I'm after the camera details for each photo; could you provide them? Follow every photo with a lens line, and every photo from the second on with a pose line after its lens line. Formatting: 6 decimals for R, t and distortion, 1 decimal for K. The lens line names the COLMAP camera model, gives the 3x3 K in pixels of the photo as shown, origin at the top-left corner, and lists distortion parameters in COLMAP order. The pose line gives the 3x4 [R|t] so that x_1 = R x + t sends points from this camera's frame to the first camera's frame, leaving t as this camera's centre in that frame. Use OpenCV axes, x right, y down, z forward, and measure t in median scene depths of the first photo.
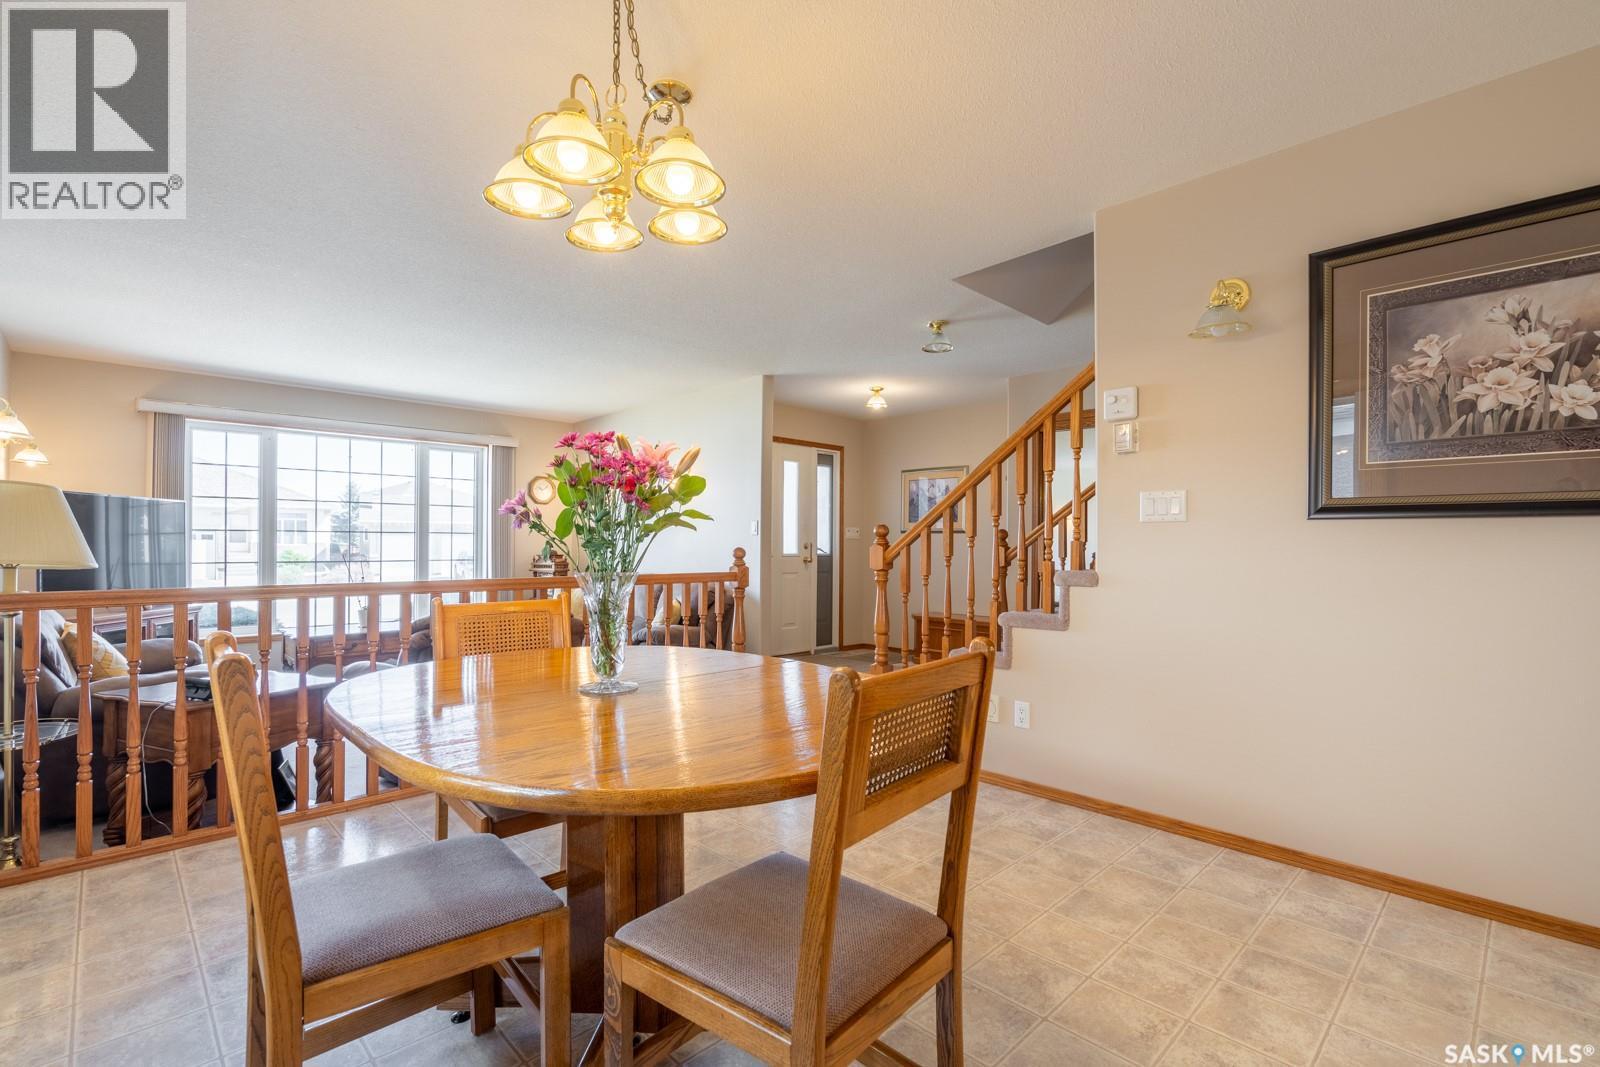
lens RADIAL K [[719.3, 0, 797.3], [0, 719.3, 531.1], [0, 0, 1]] dist [0.000749, -0.000318]
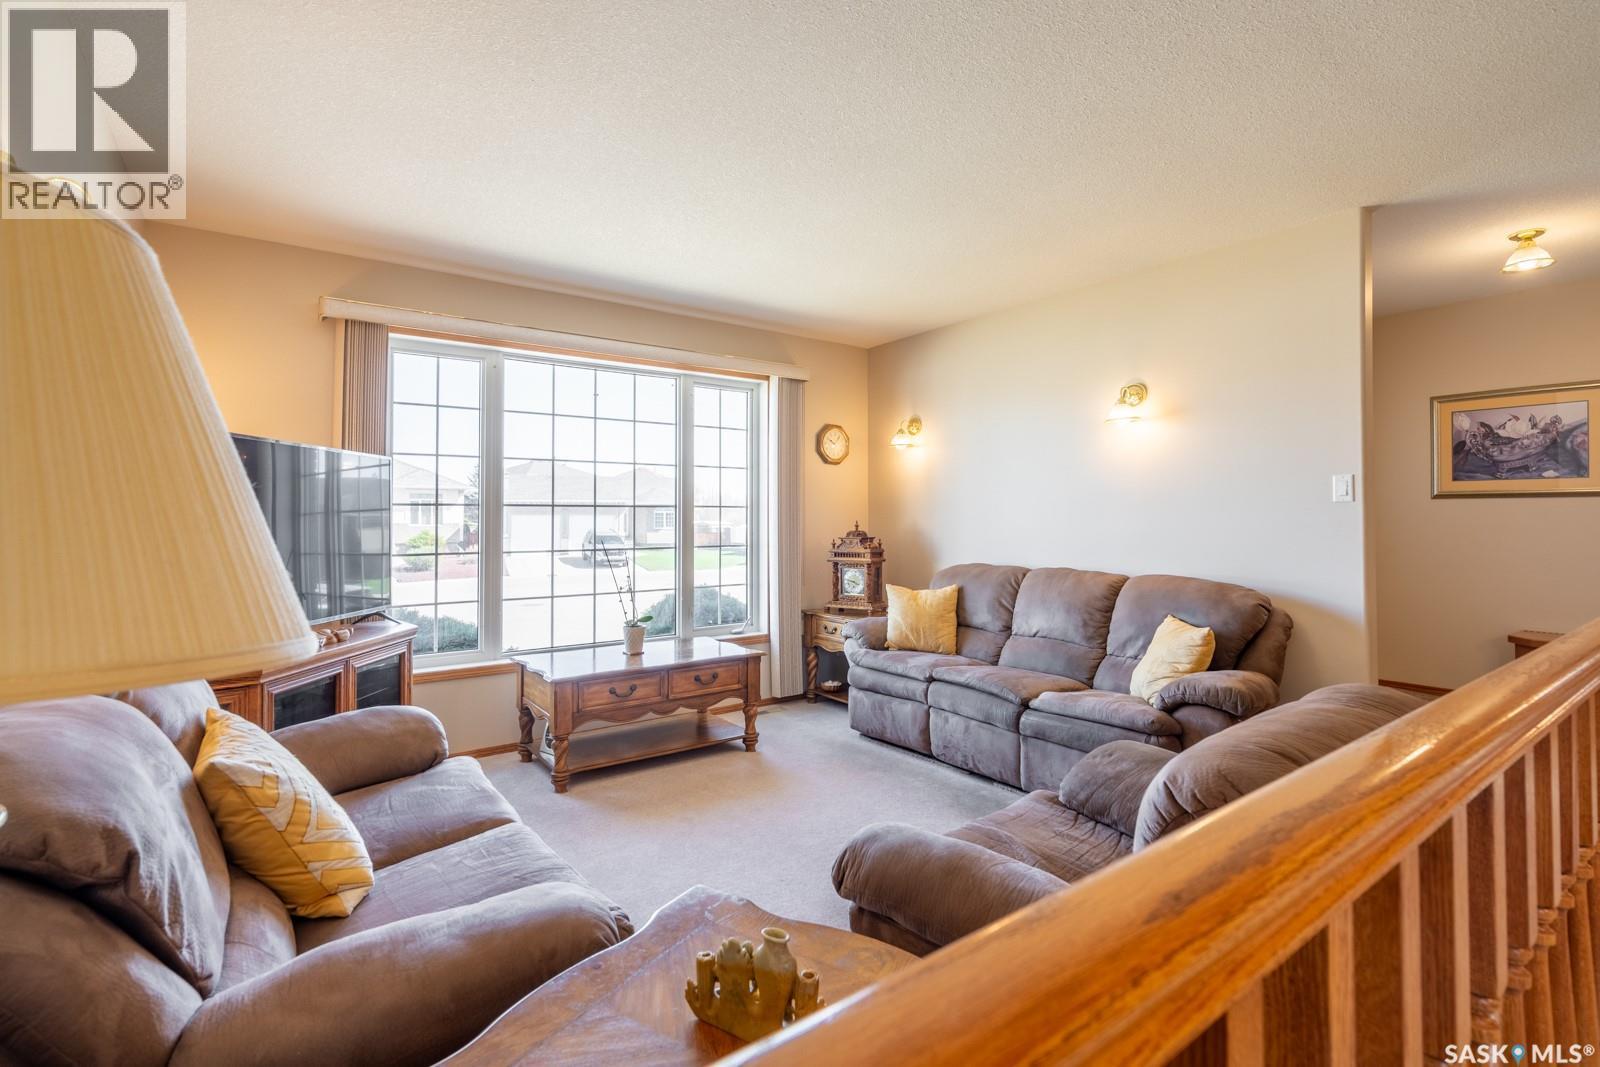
lens RADIAL K [[719.3, 0, 796.3], [0, 719.3, 525.5], [0, 0, 1]] dist [0.000749, -0.000318]
pose [[0.990844, -0.004463, -0.134941, -0.362436], [0.006365, 0.999886, 0.013669, 0.013628], [0.134864, -0.014402, 0.990759, 0.367357]]
